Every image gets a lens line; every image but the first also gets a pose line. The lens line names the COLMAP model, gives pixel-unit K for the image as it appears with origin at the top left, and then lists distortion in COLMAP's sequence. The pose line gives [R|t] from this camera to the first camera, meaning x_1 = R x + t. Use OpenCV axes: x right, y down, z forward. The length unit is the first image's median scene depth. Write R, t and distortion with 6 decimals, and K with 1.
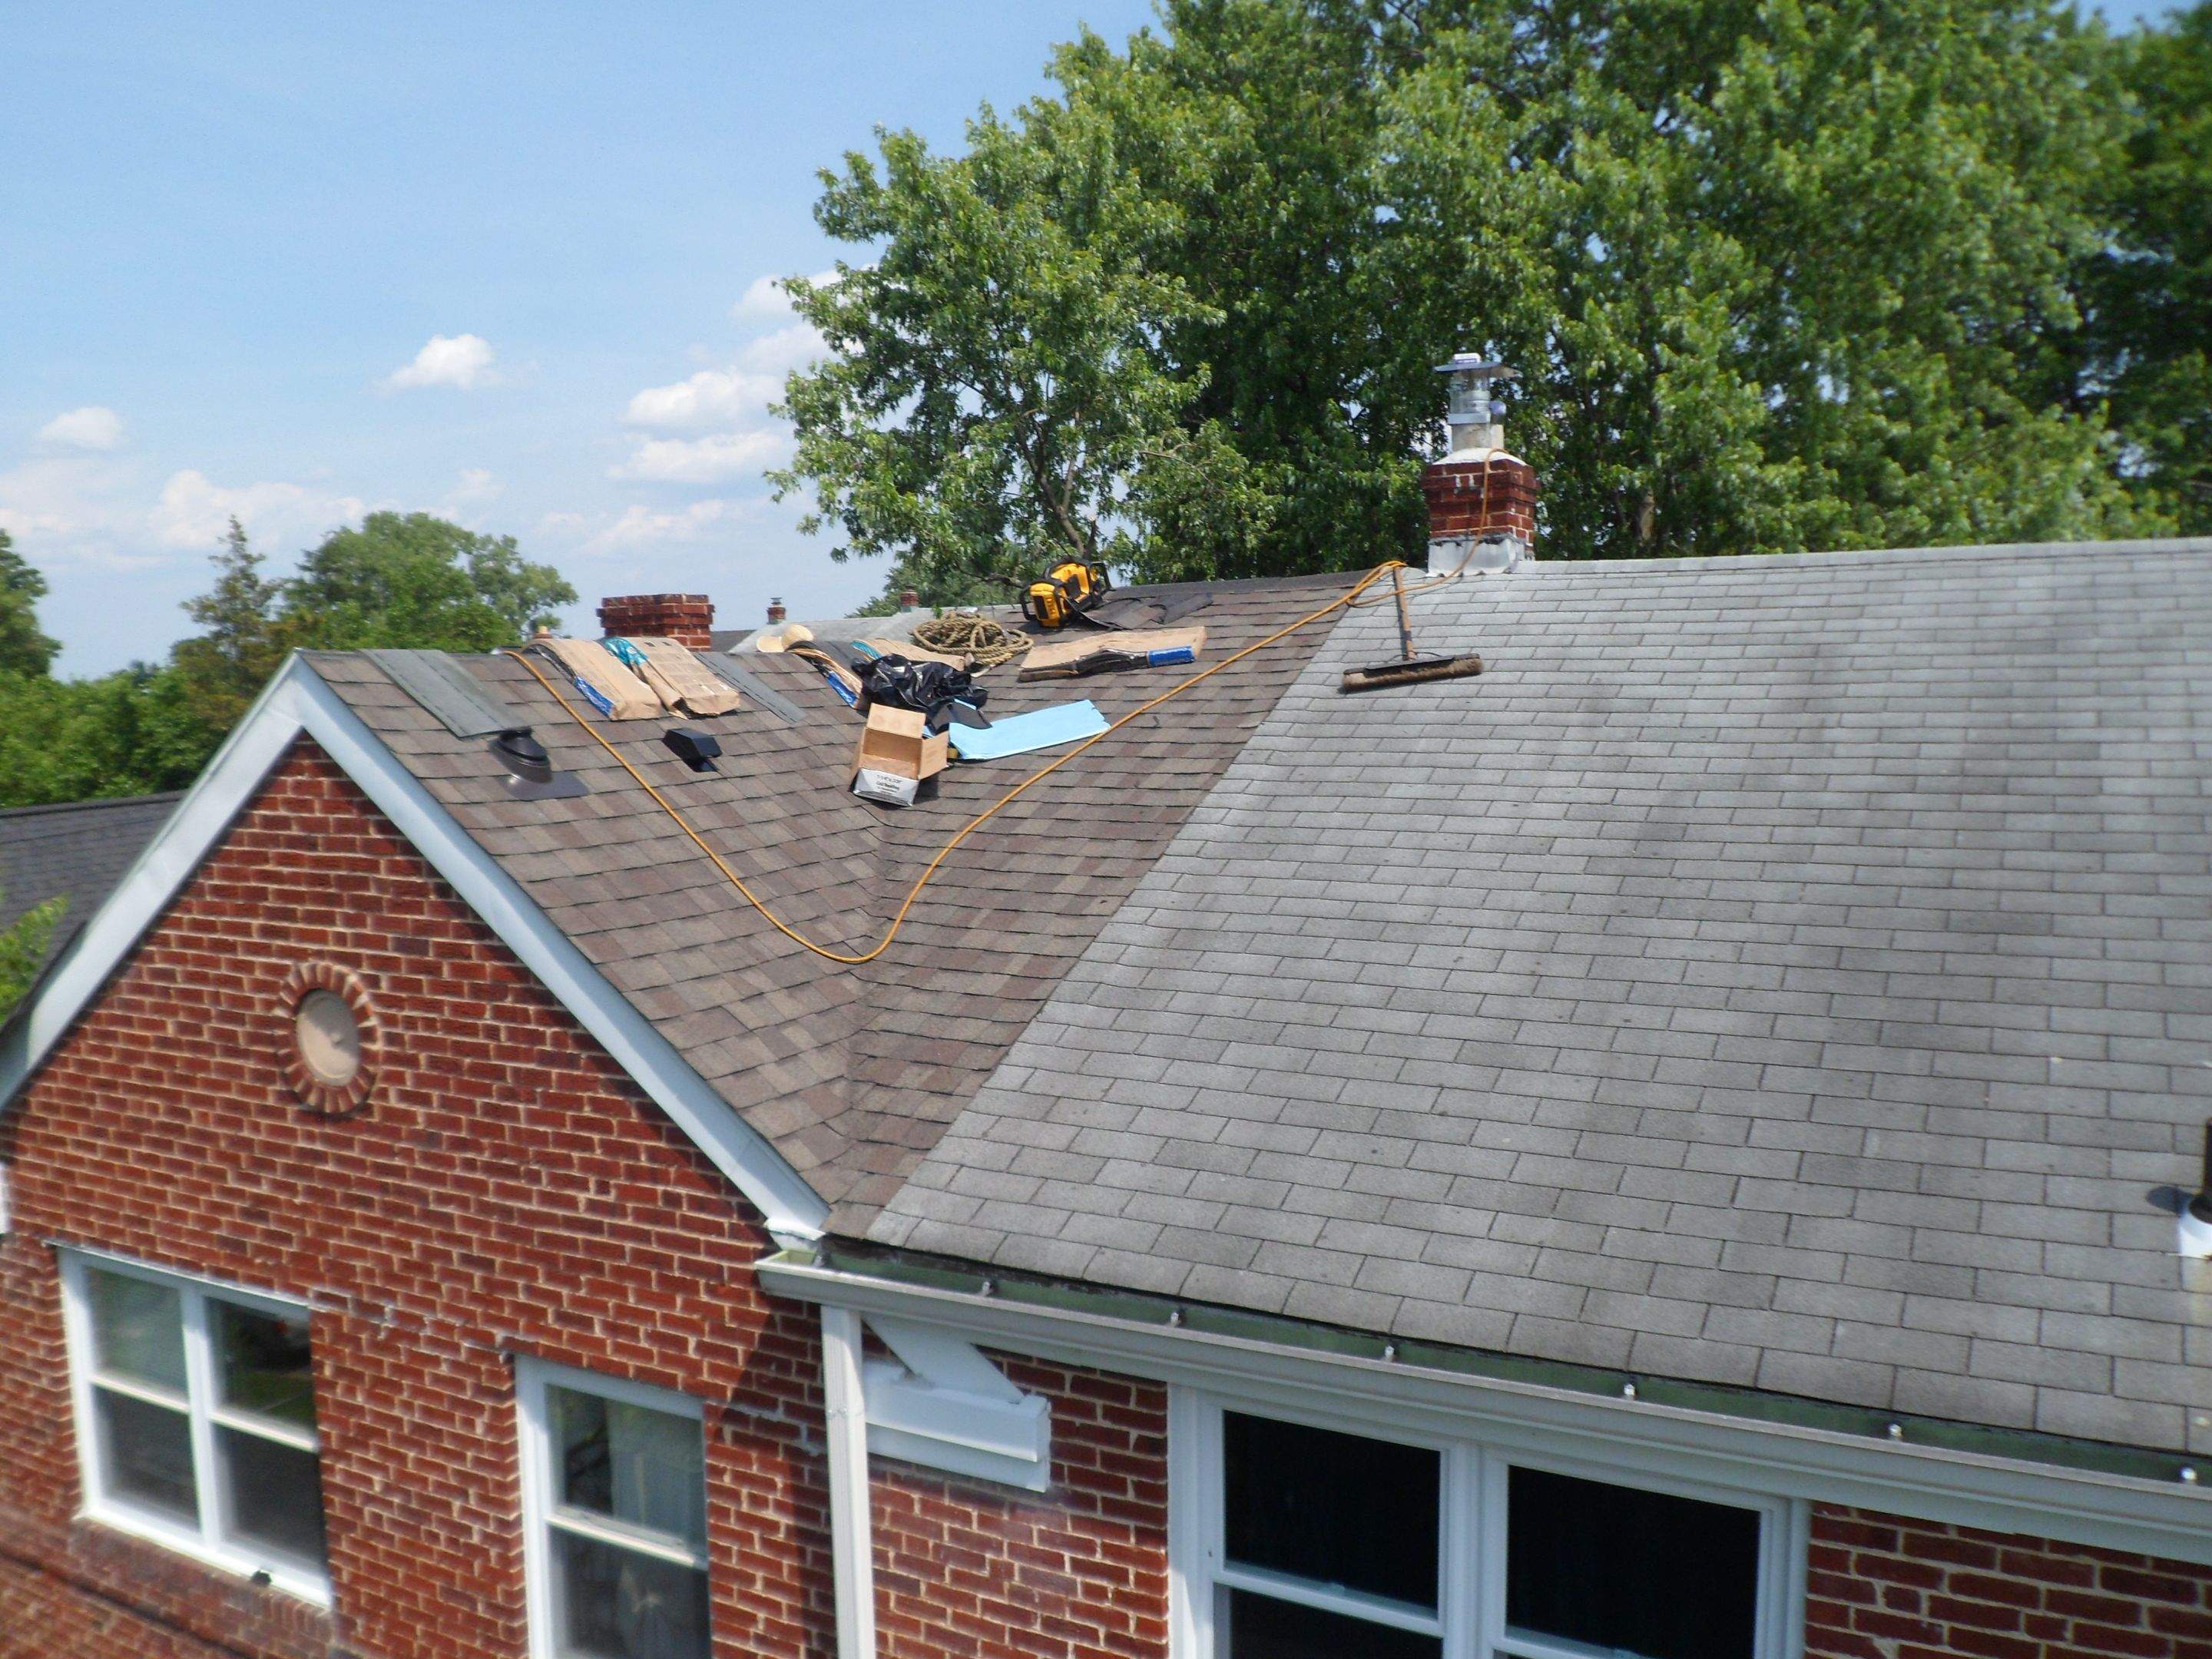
lens RADIAL K [[1840.7, 0, 1102.4], [0, 1840.7, 788.9], [0, 0, 1]] dist [0.017094, 0.038098]
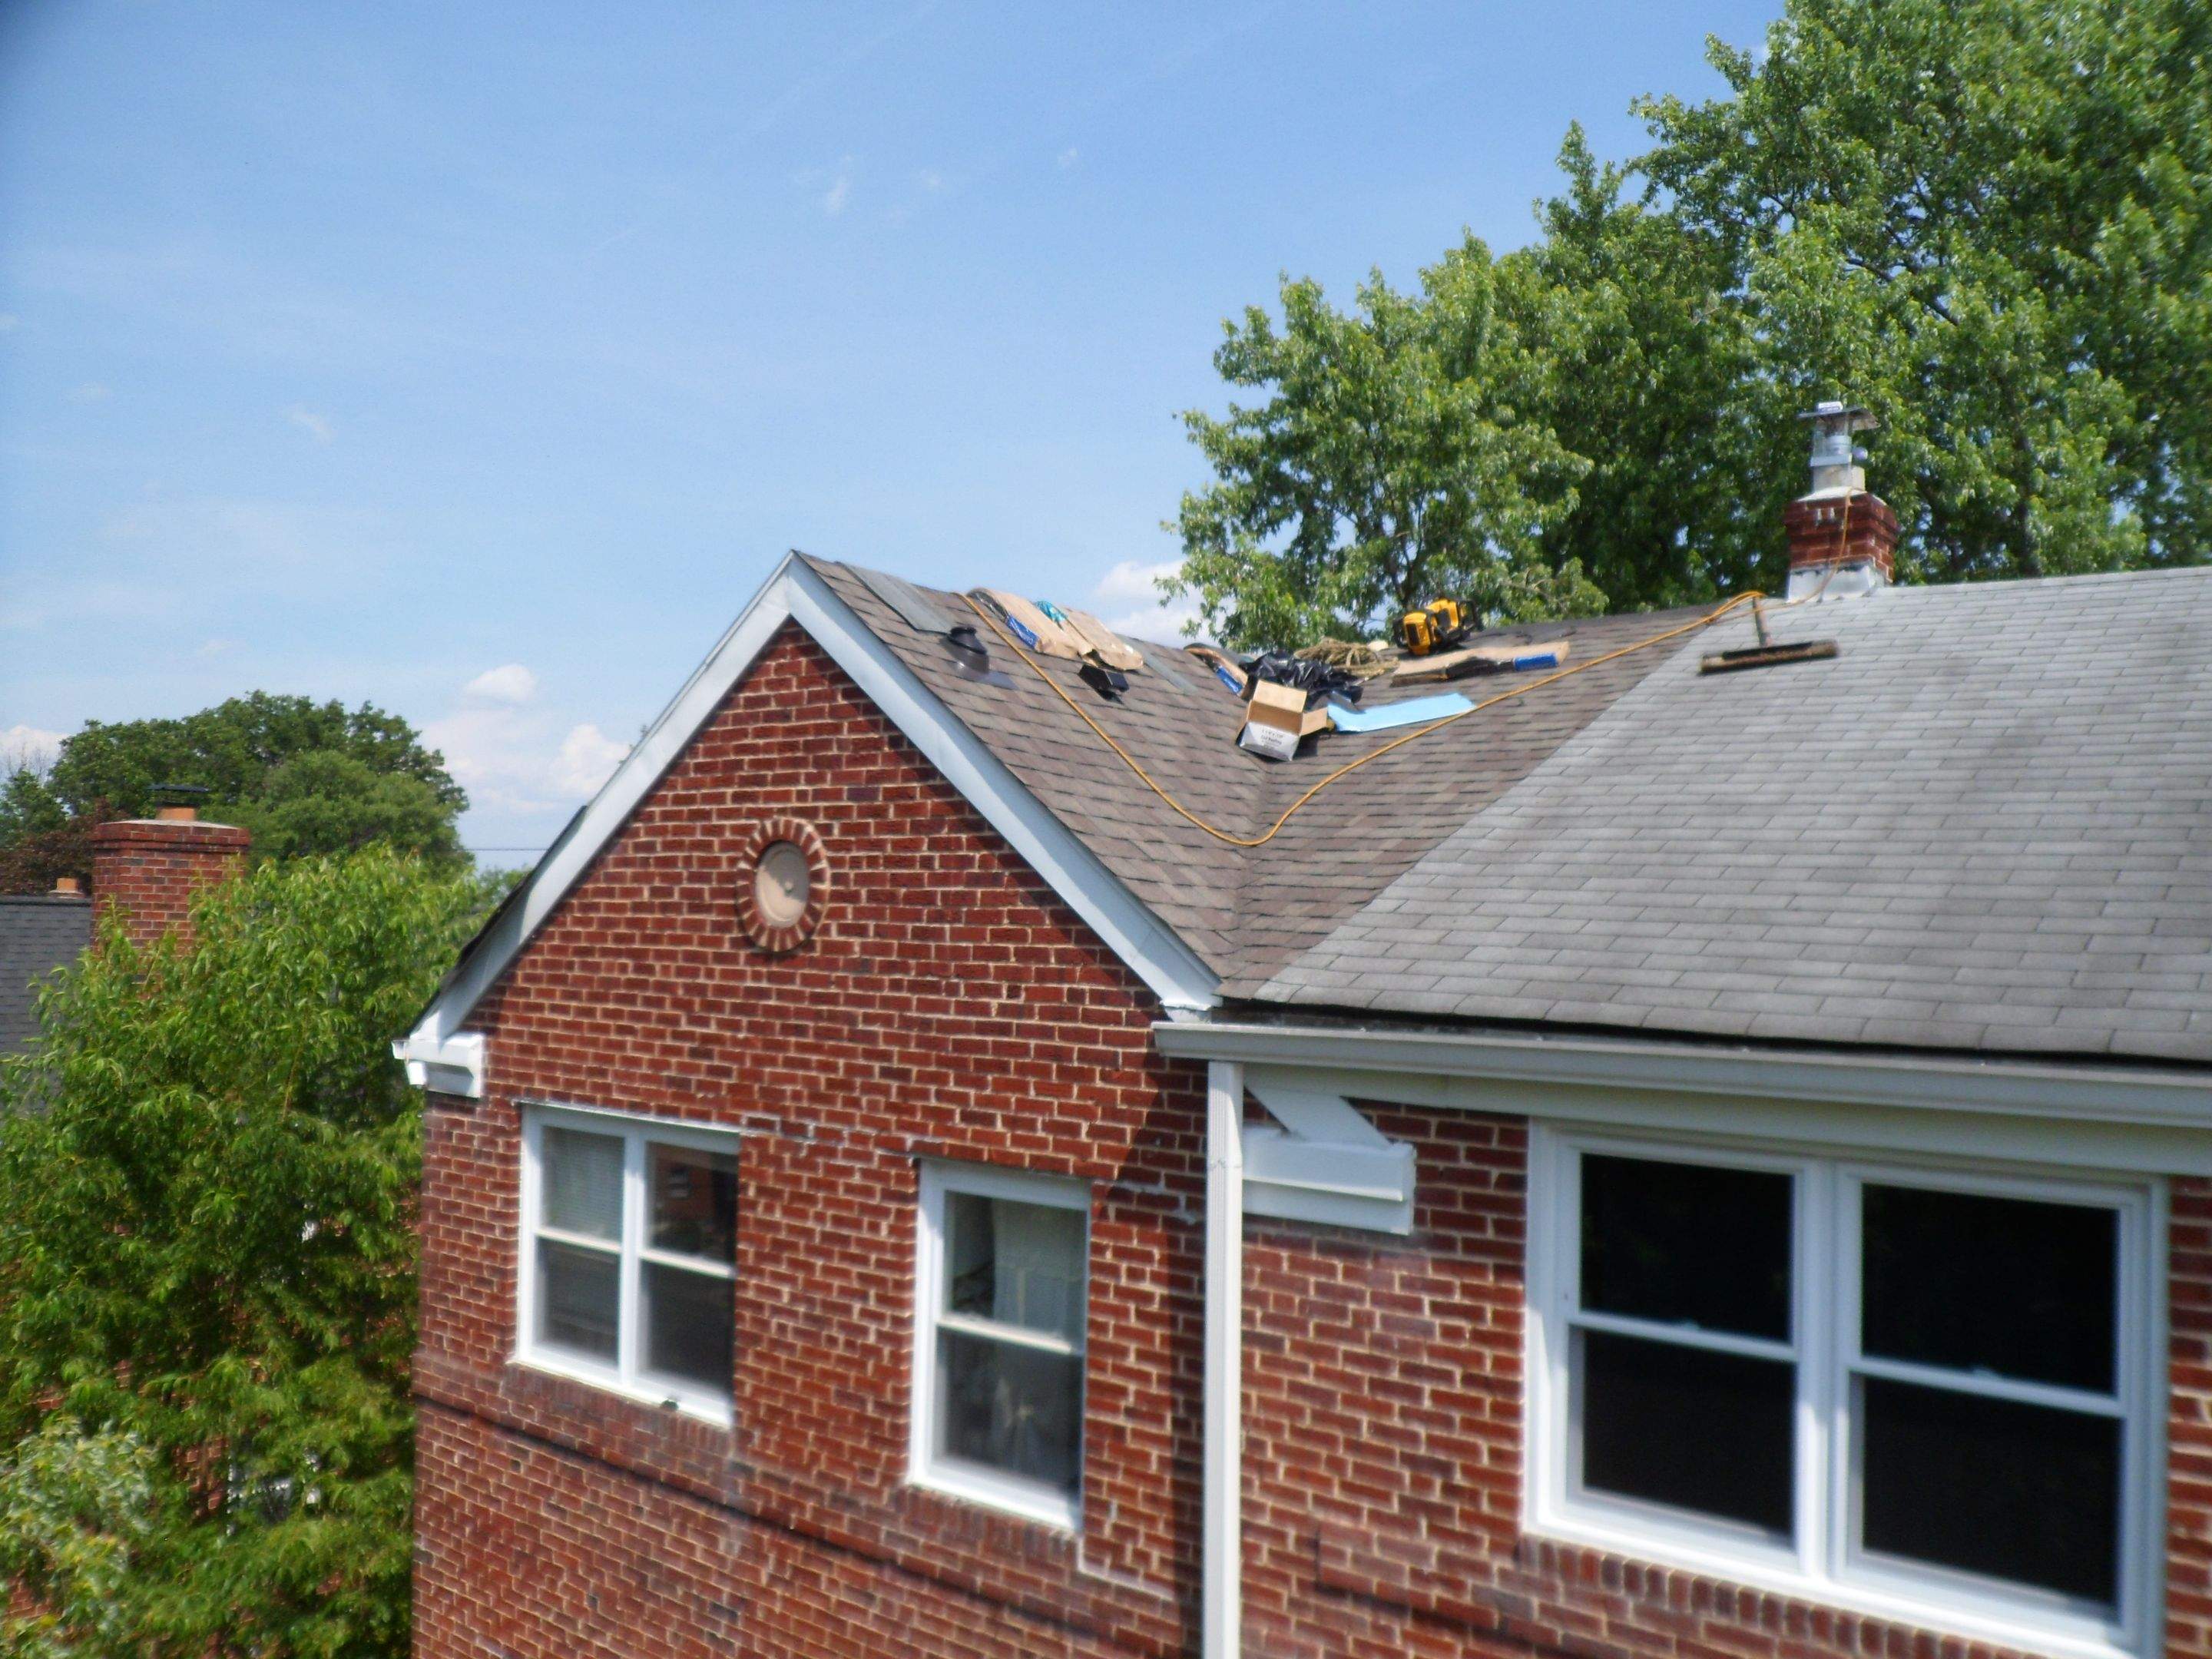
lens RADIAL K [[1826.1, 0, 1171.1], [0, 1826.1, 745.8], [0, 0, 1]] dist [0.059180, 0.008347]
pose [[0.987812, 0.036104, -0.151408, -0.012120], [-0.061331, 0.984315, -0.165419, 0.219608], [0.143060, 0.172689, 0.974532, -0.084384]]
